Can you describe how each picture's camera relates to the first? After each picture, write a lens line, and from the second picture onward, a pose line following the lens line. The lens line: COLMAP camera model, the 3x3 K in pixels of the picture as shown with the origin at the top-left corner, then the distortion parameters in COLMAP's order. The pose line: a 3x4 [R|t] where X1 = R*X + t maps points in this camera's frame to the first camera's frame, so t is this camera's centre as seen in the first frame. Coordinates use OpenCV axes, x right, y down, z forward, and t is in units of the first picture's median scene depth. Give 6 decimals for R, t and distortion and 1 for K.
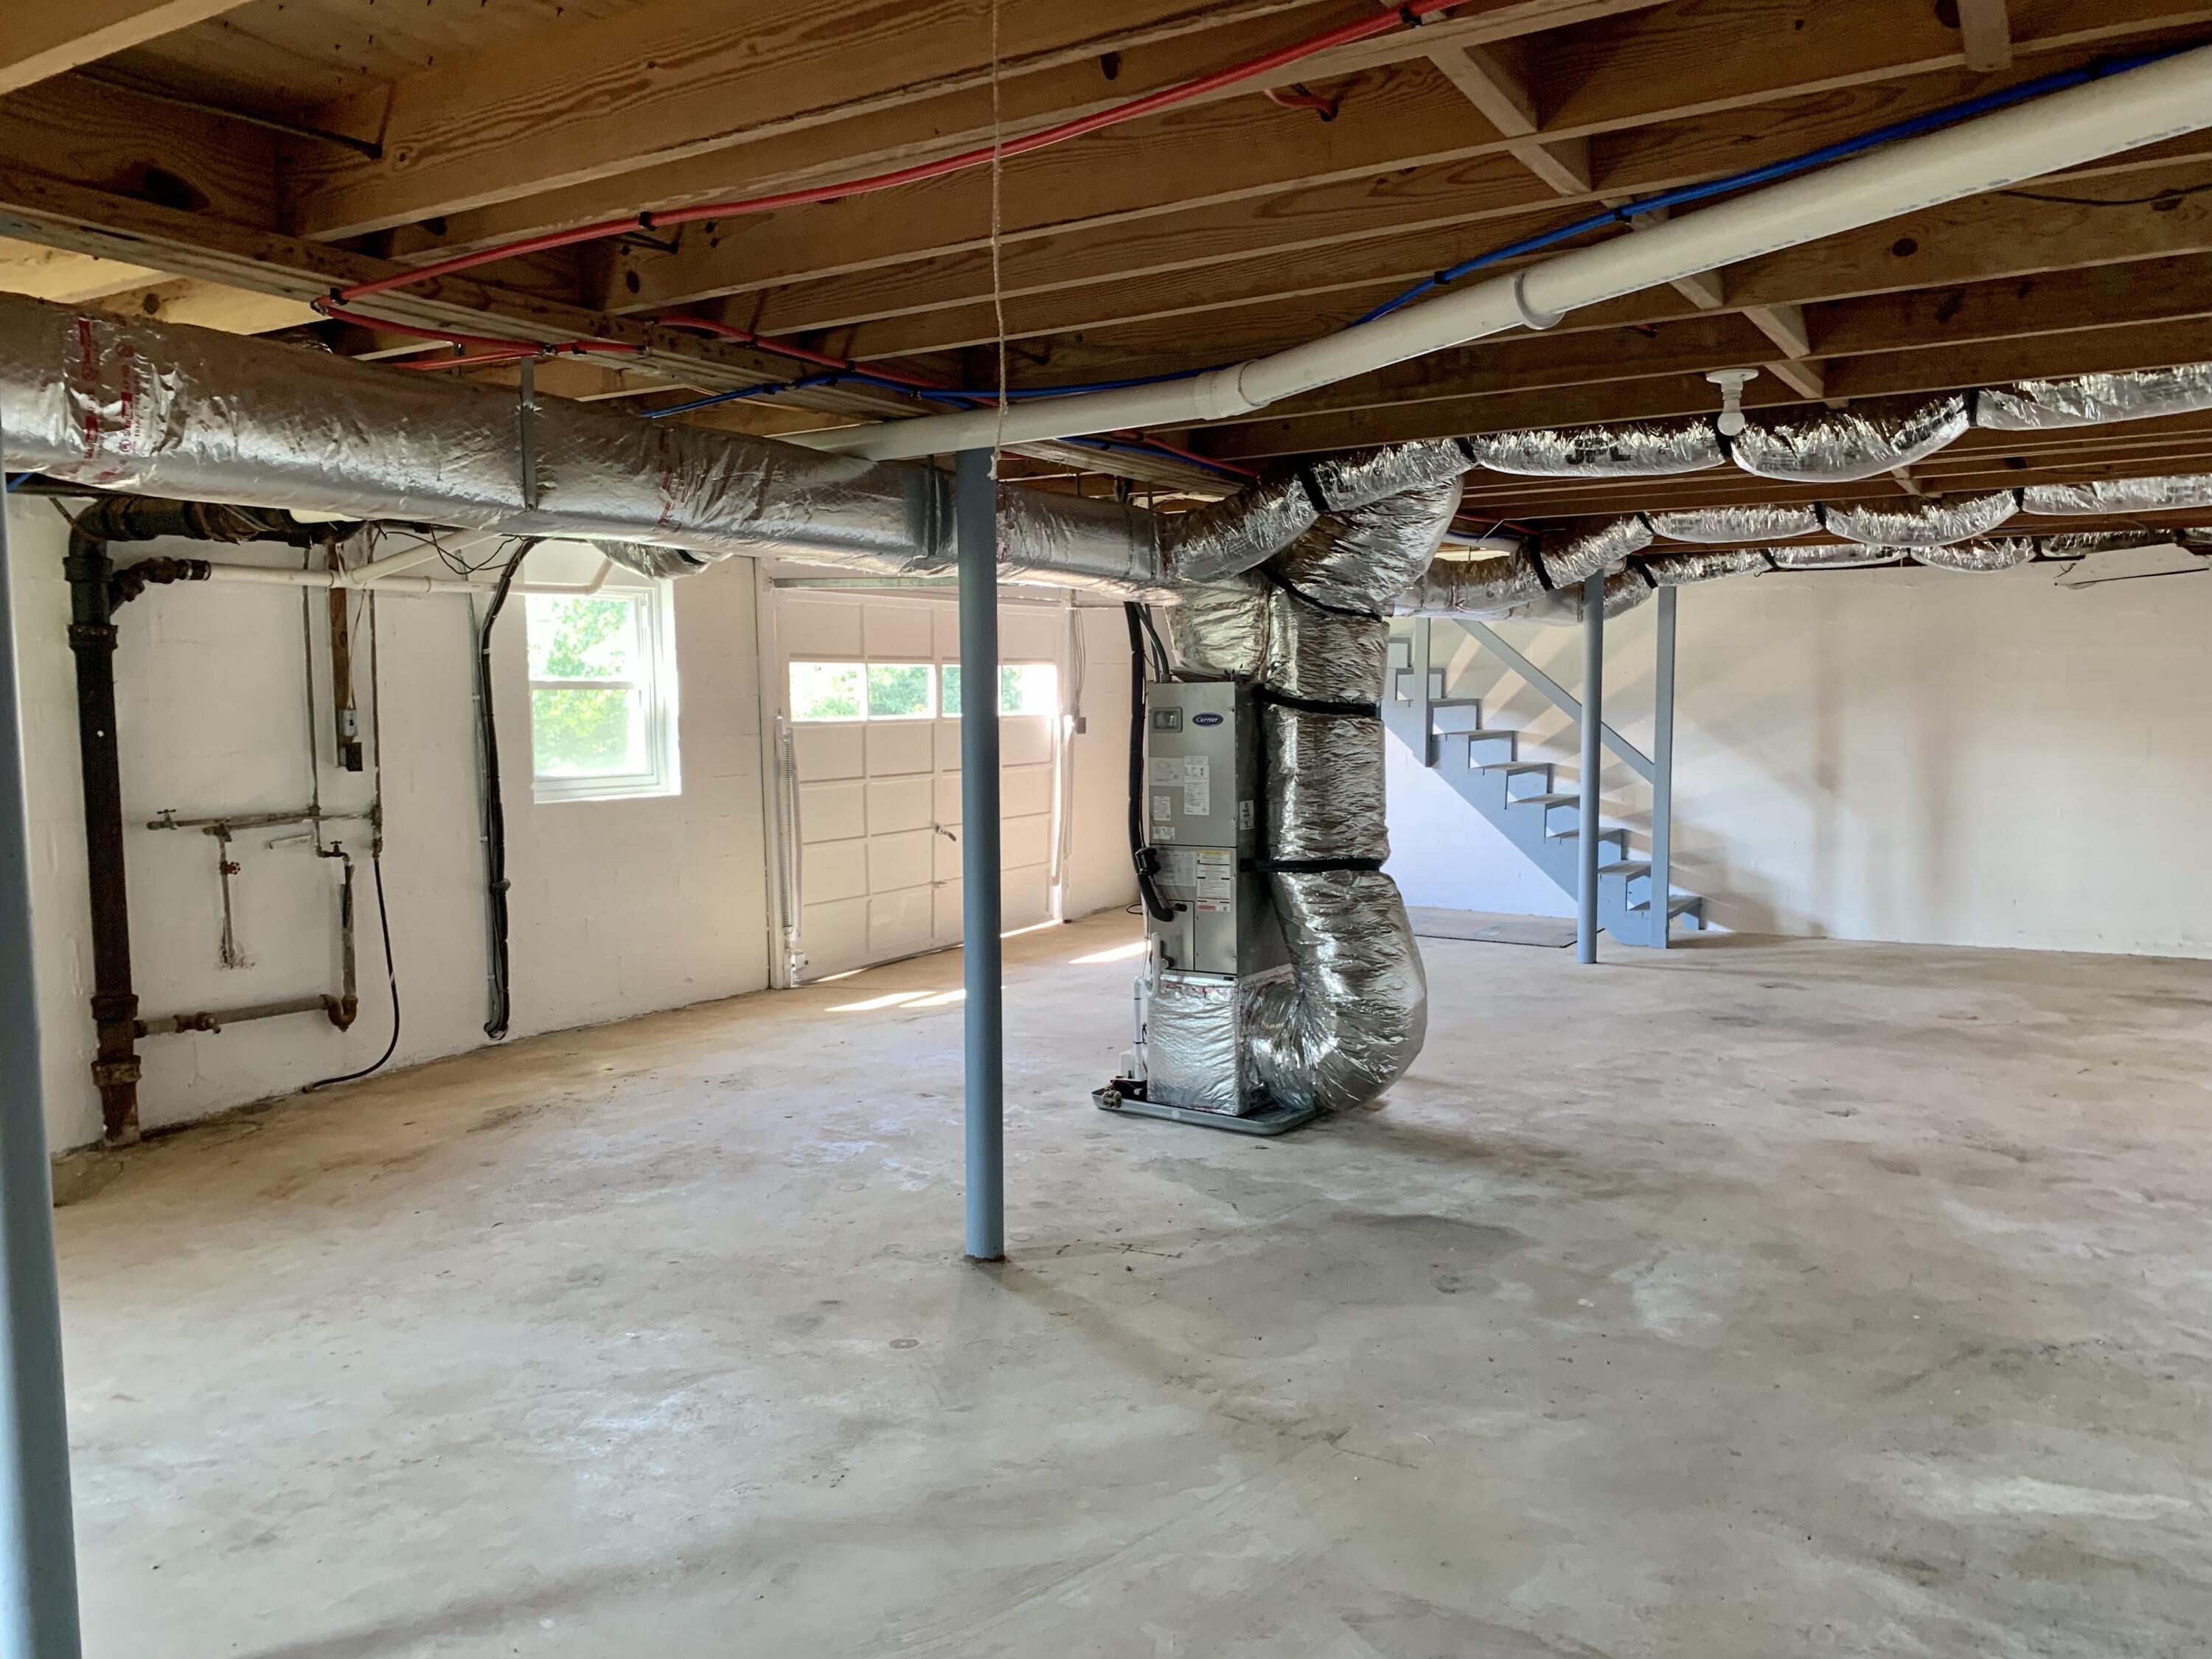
lens RADIAL K [[1664.8, 0, 1094.3], [0, 1664.8, 829.1], [0, 0, 1]] dist [0.057775, -0.072529]
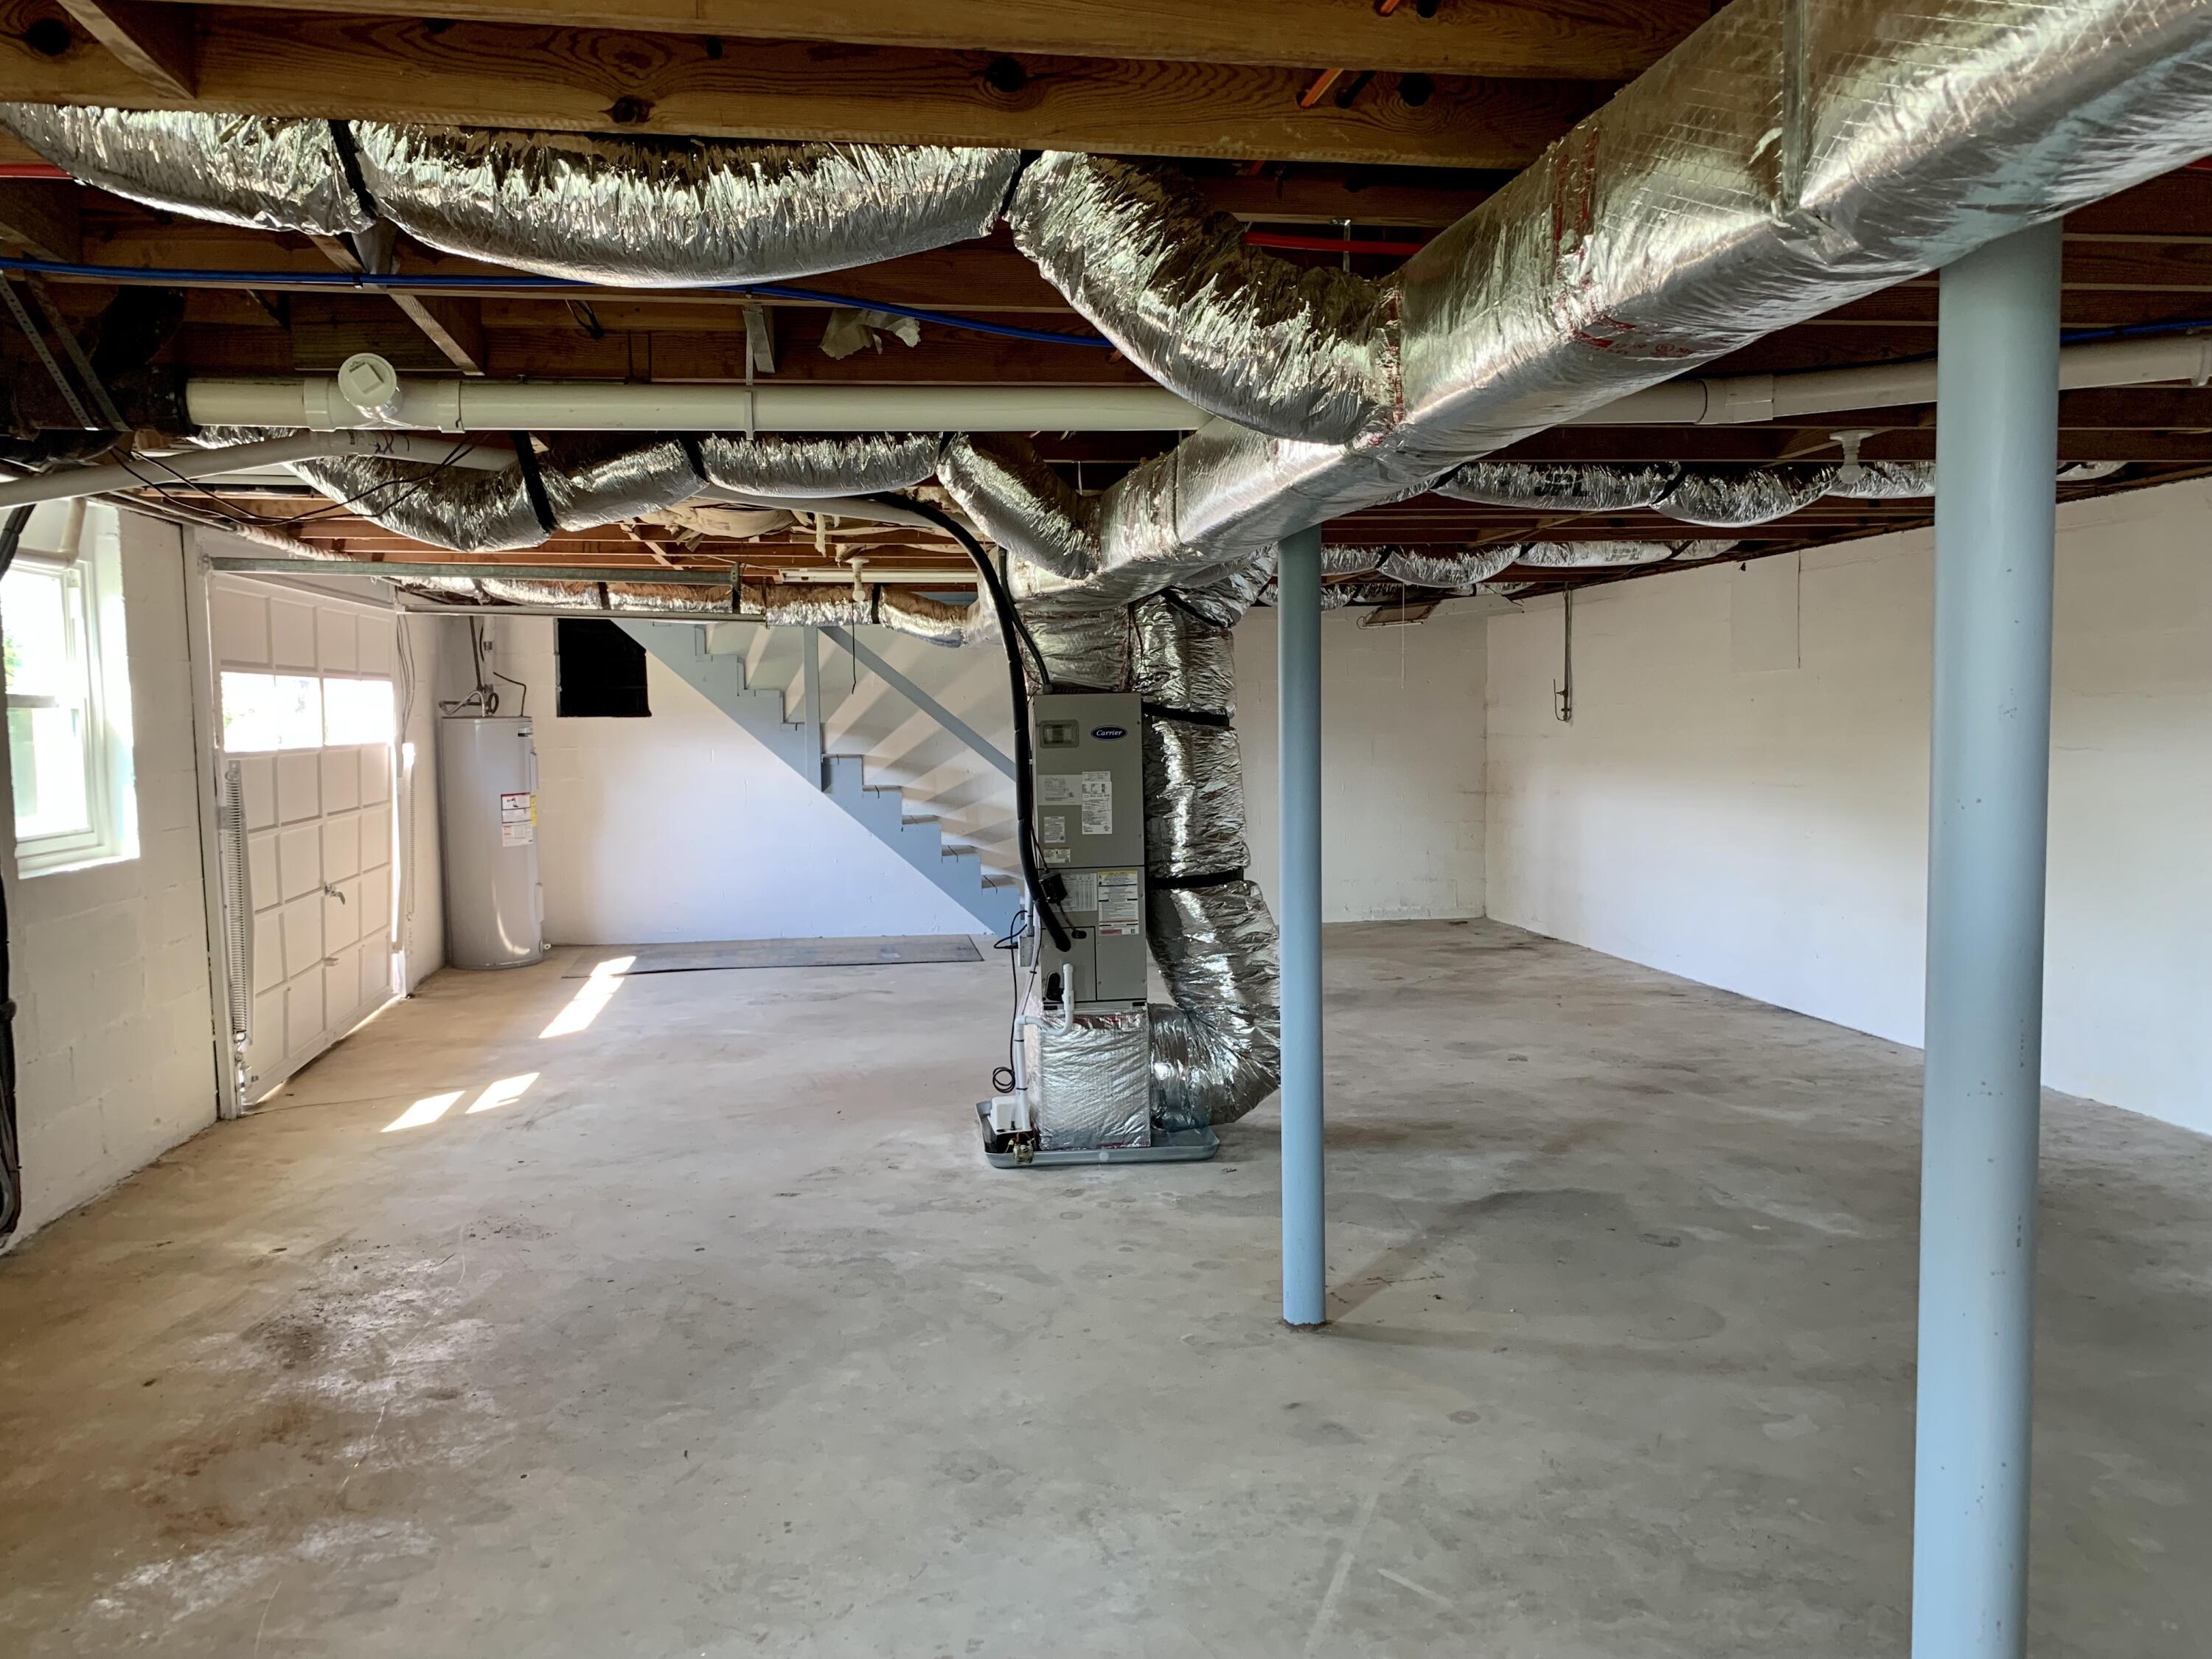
lens RADIAL K [[1664.8, 0, 1094.3], [0, 1664.8, 829.1], [0, 0, 1]] dist [0.057775, -0.072529]
pose [[0.764856, -0.047197, 0.642469, -0.554408], [0.060748, 0.998153, 0.001006, -0.012866], [-0.641330, 0.038259, 0.766311, 0.287054]]
